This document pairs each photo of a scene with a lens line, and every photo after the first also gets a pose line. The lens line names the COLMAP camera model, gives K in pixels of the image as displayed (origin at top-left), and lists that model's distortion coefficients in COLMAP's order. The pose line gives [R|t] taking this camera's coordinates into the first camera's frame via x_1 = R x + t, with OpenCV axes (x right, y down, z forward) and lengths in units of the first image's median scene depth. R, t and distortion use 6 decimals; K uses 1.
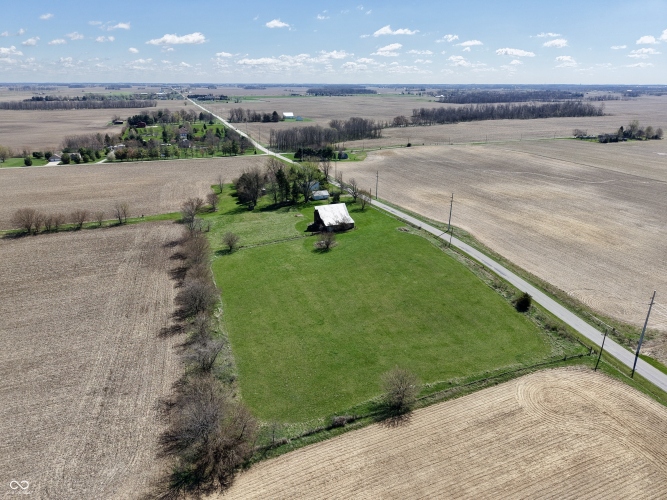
lens RADIAL K [[446.3, 0, 332.3], [0, 446.3, 248.0], [0, 0, 1]] dist [0.034132, -0.040729]
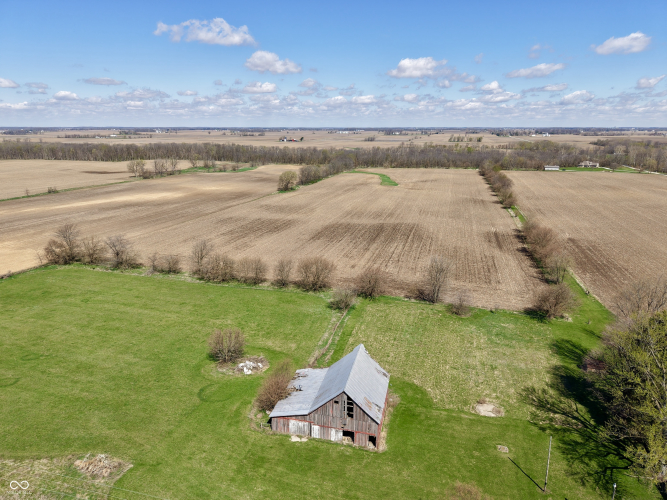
lens RADIAL K [[446.3, 0, 332.3], [0, 446.3, 248.0], [0, 0, 1]] dist [0.034132, -0.040729]
pose [[-0.575566, 0.212072, -0.789778, 0.287951], [-0.287366, 0.851740, 0.438133, -0.360567], [0.765601, 0.479130, -0.429290, 1.223964]]
